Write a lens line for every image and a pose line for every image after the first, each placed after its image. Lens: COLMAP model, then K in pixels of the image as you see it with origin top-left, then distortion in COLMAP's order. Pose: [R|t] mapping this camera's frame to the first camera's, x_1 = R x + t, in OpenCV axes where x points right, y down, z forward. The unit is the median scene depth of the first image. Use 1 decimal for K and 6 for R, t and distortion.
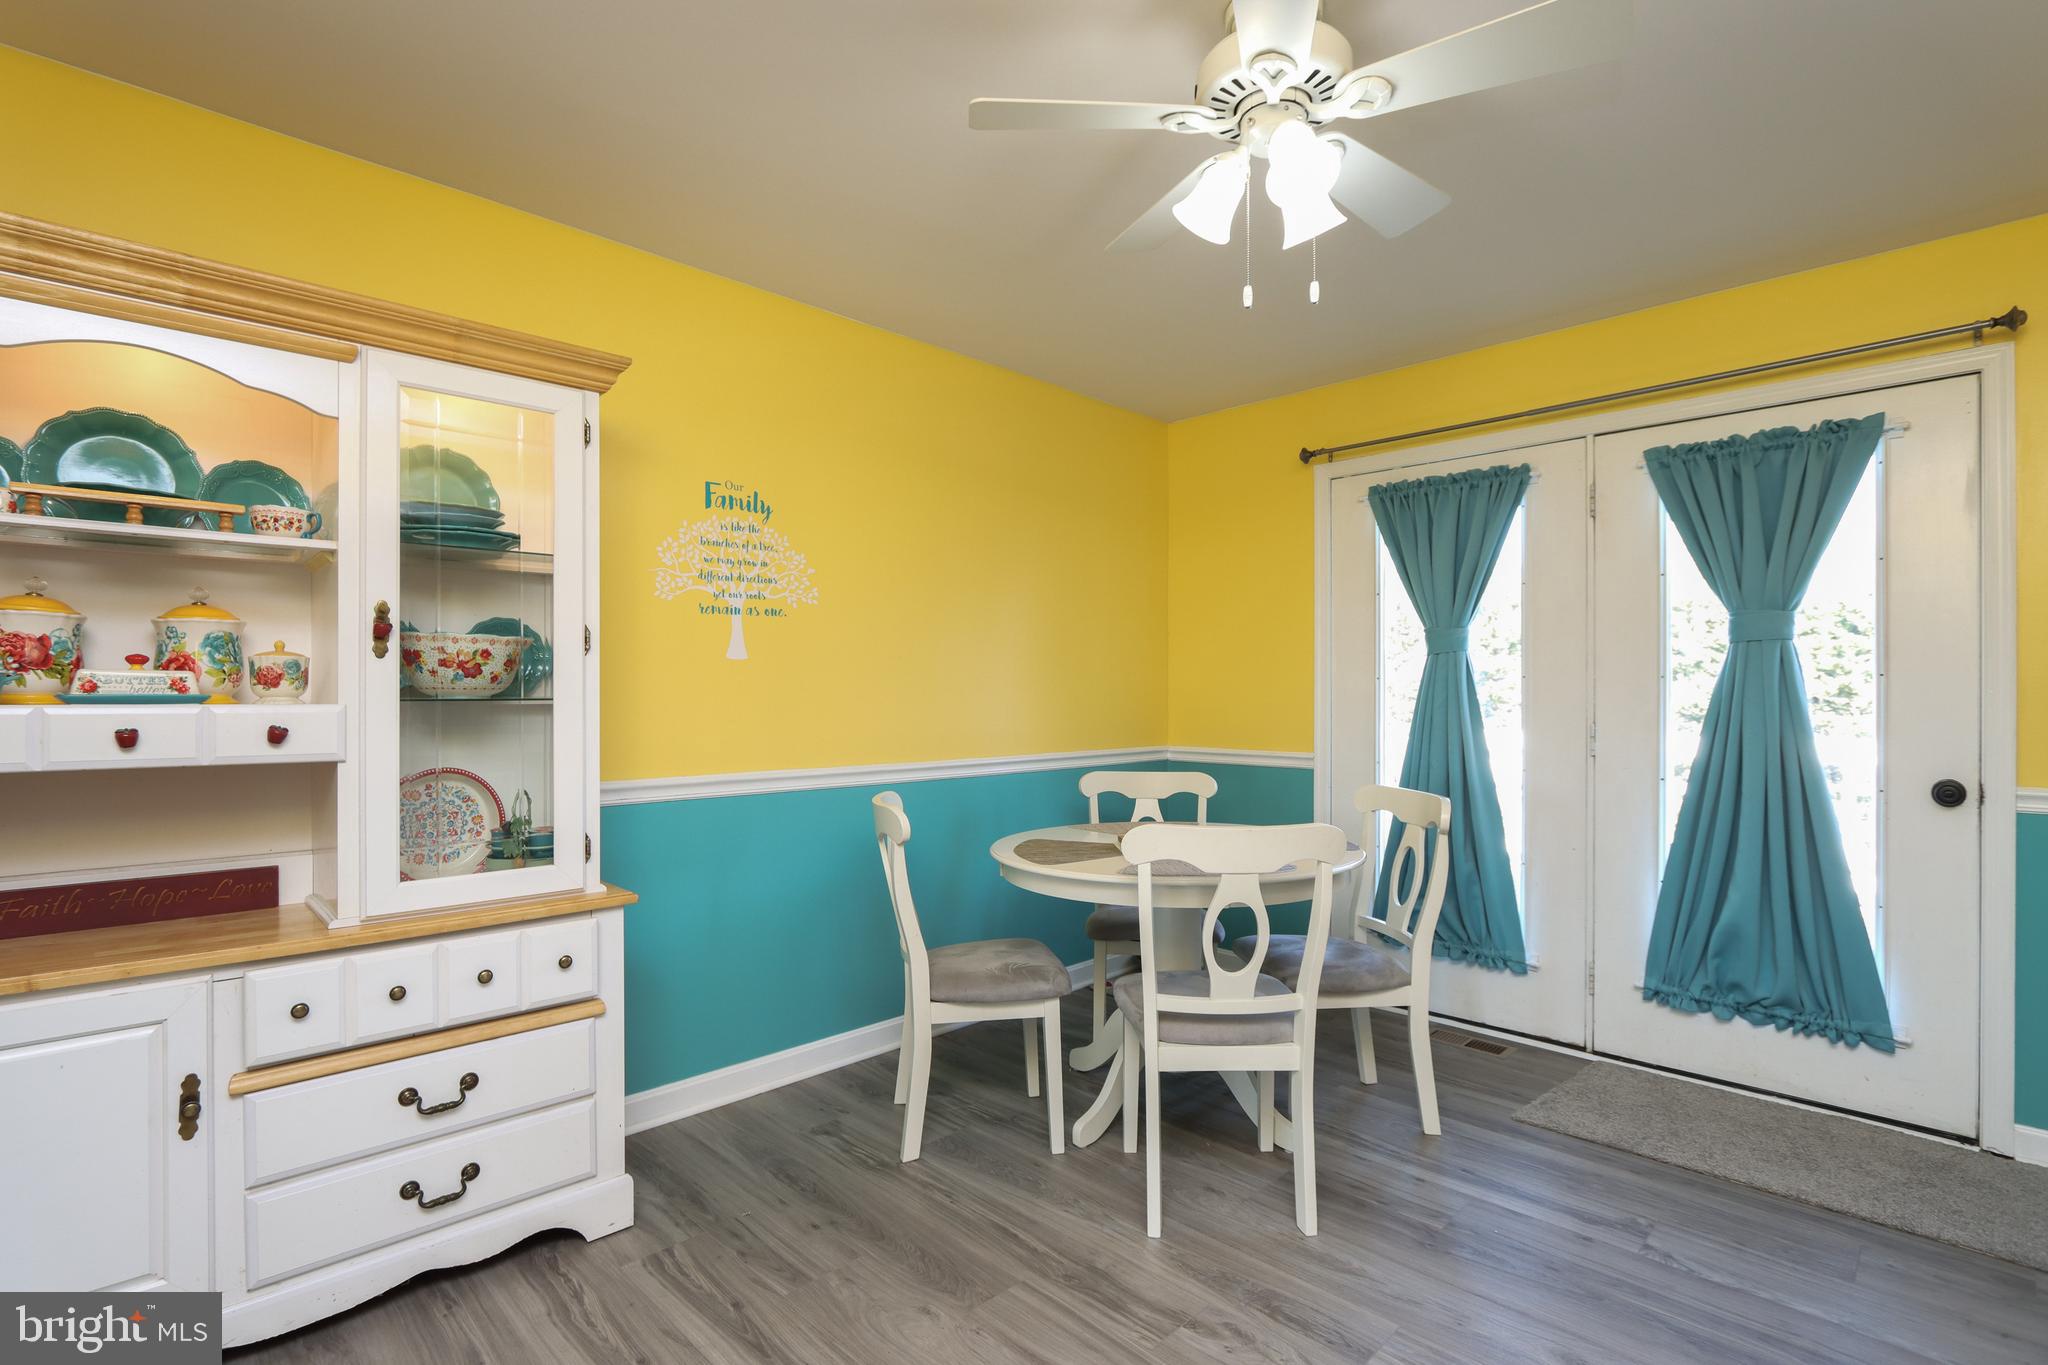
lens RADIAL K [[953.1, 0, 1025.5], [0, 953.1, 682.4], [0, 0, 1]] dist [-0.014598, 0.002524]
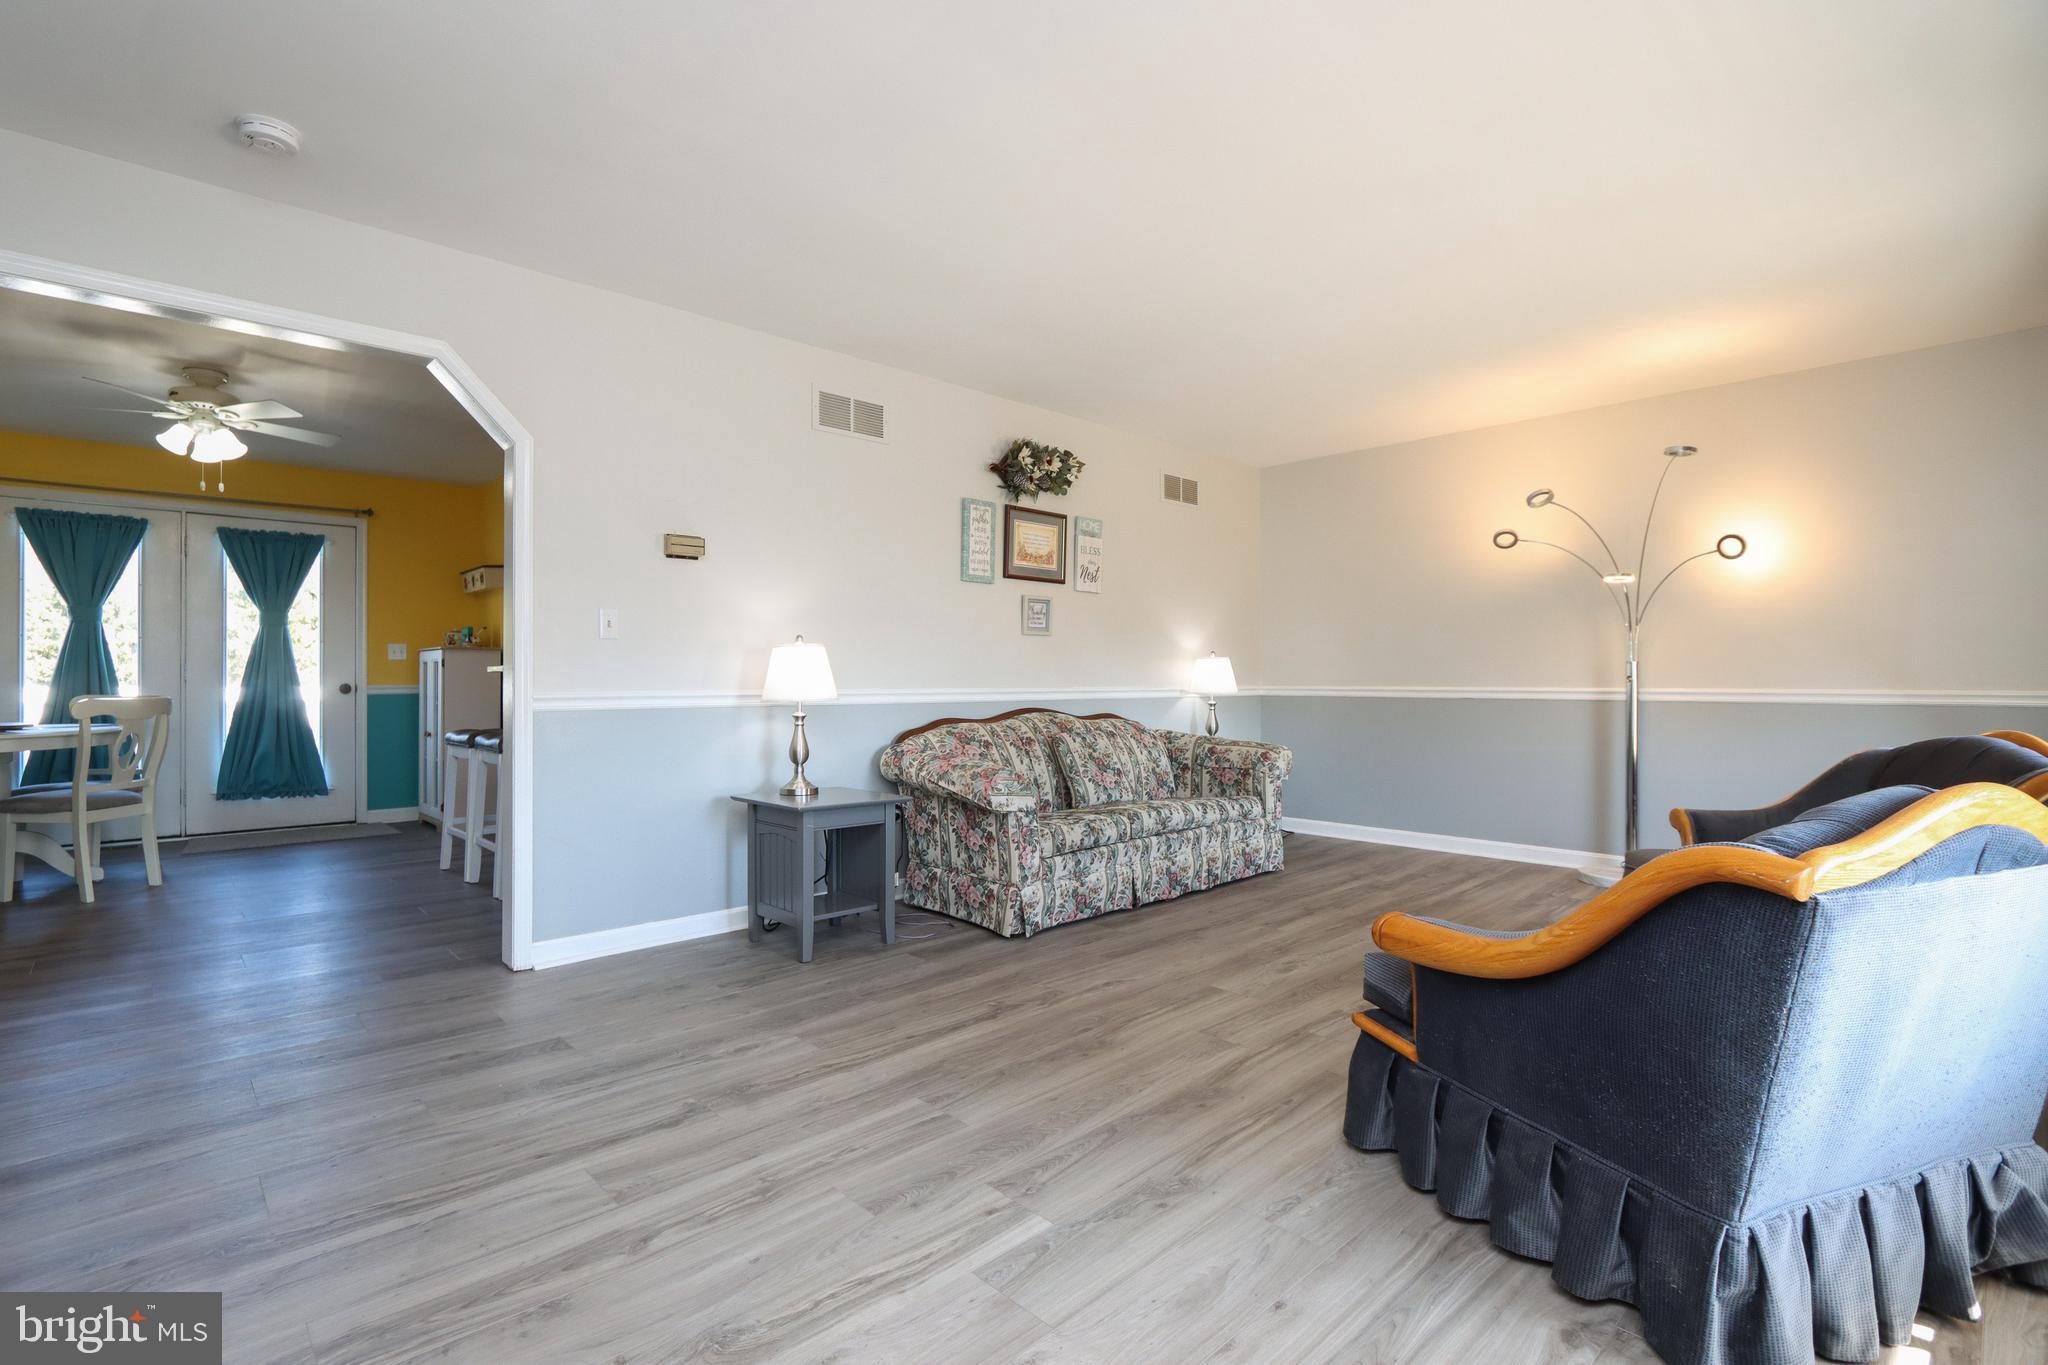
lens RADIAL K [[953.1, 0, 973.2], [0, 953.1, 678.1], [0, 0, 1]] dist [-0.014598, 0.002524]
pose [[0.053934, -0.000045, 0.998544, -1.326946], [-0.007914, 0.999969, 0.000472, 0.064274], [-0.998513, -0.007928, 0.053932, -0.747279]]
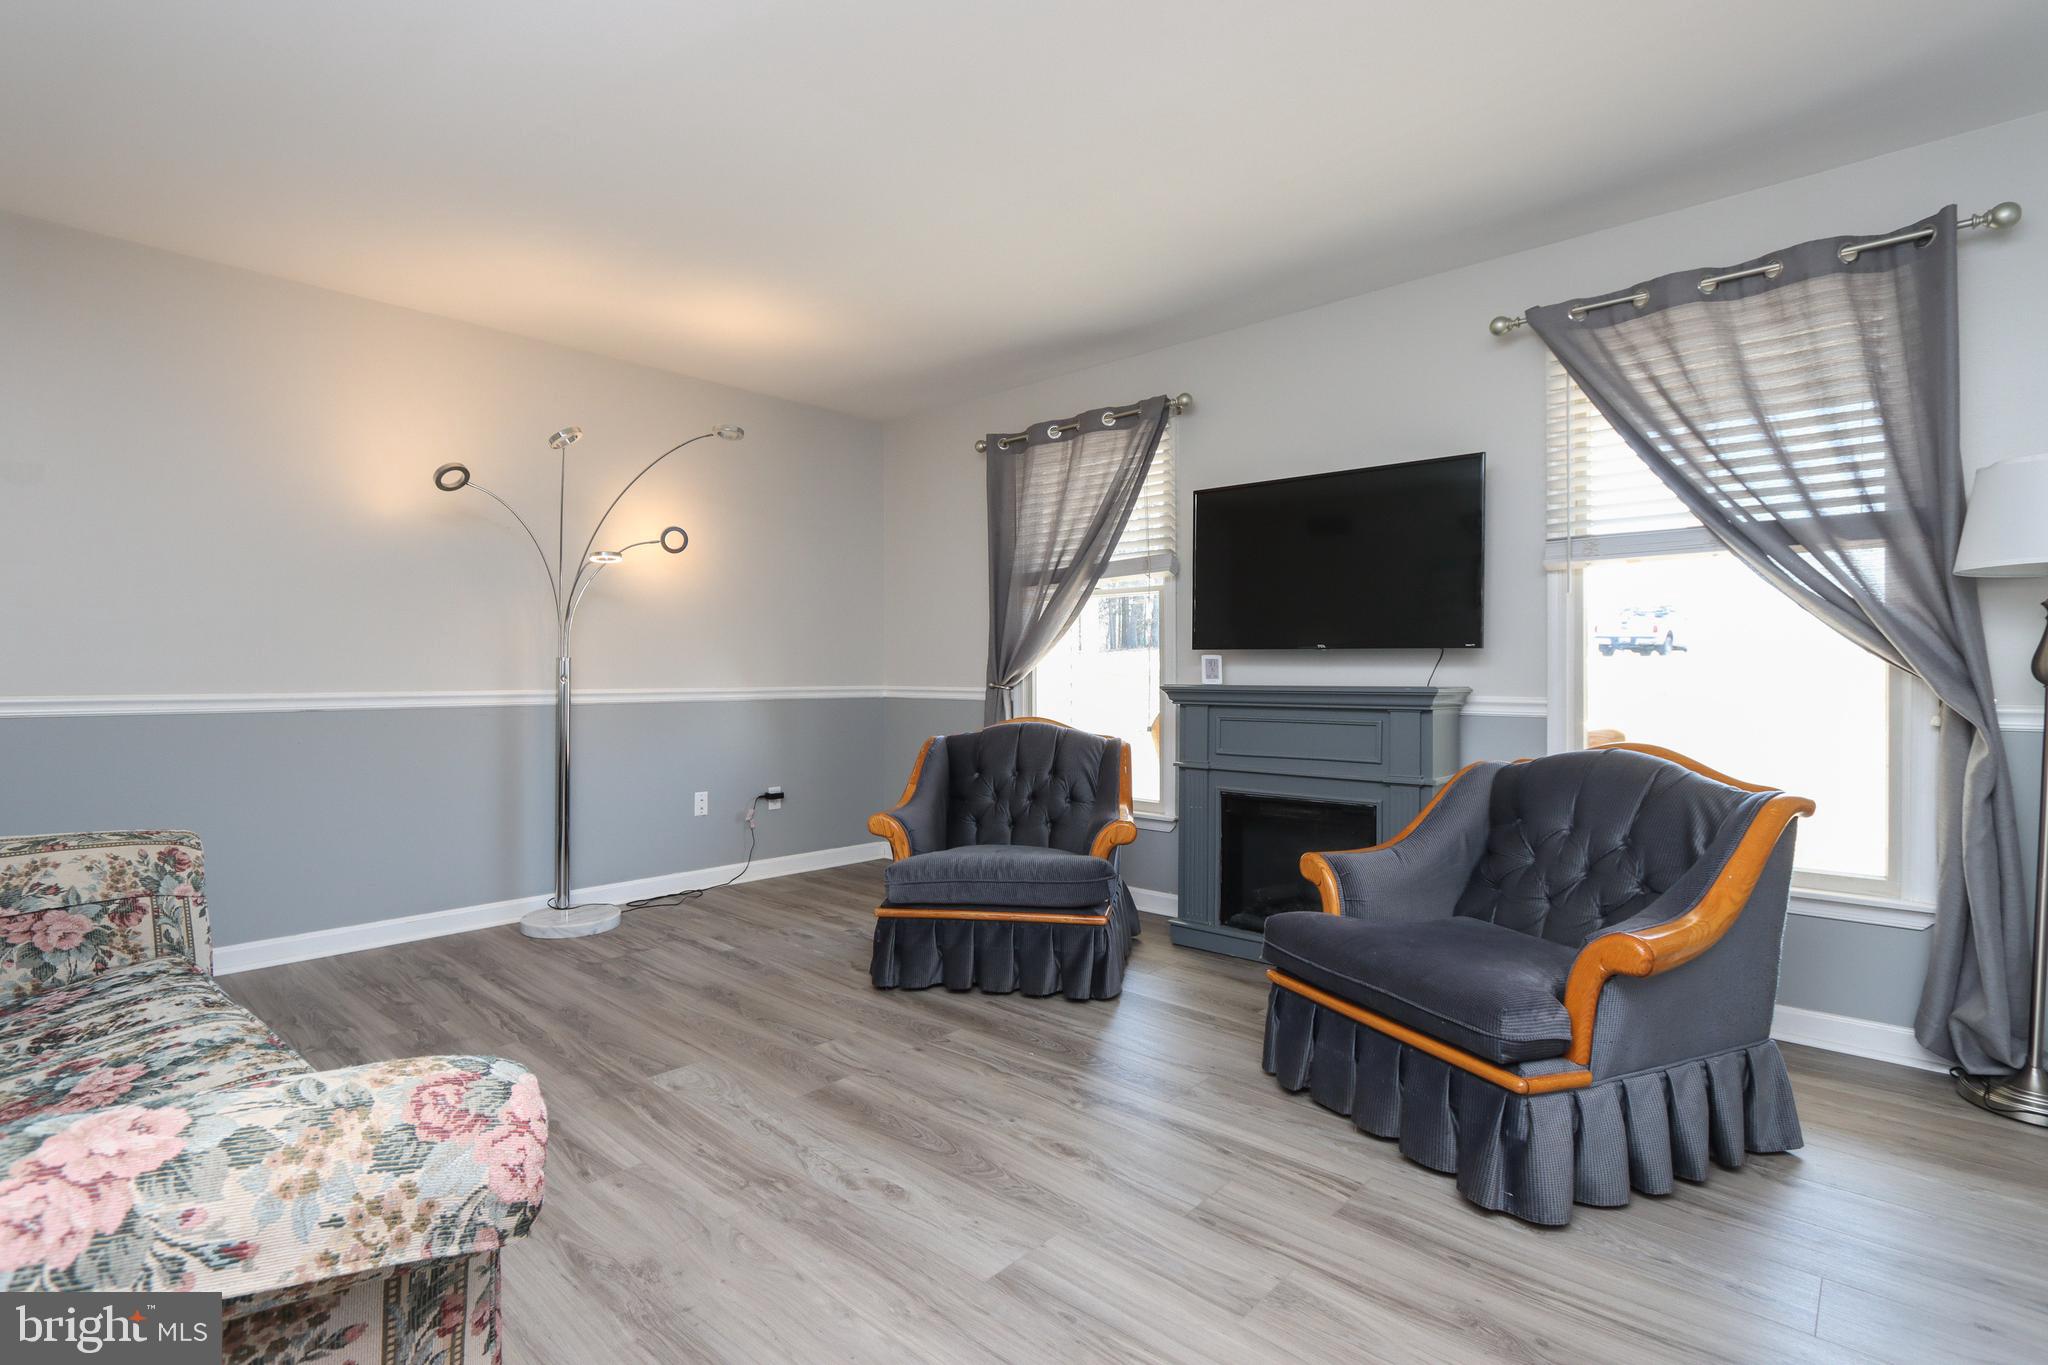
lens RADIAL K [[953.1, 0, 1018.2], [0, 953.1, 677.6], [0, 0, 1]] dist [-0.014598, 0.002524]
pose [[-0.998751, -0.001744, -0.049944, -0.208201], [-0.001709, 0.999998, -0.000742, 0.056369], [0.049945, -0.000655, -0.998752, -0.396354]]
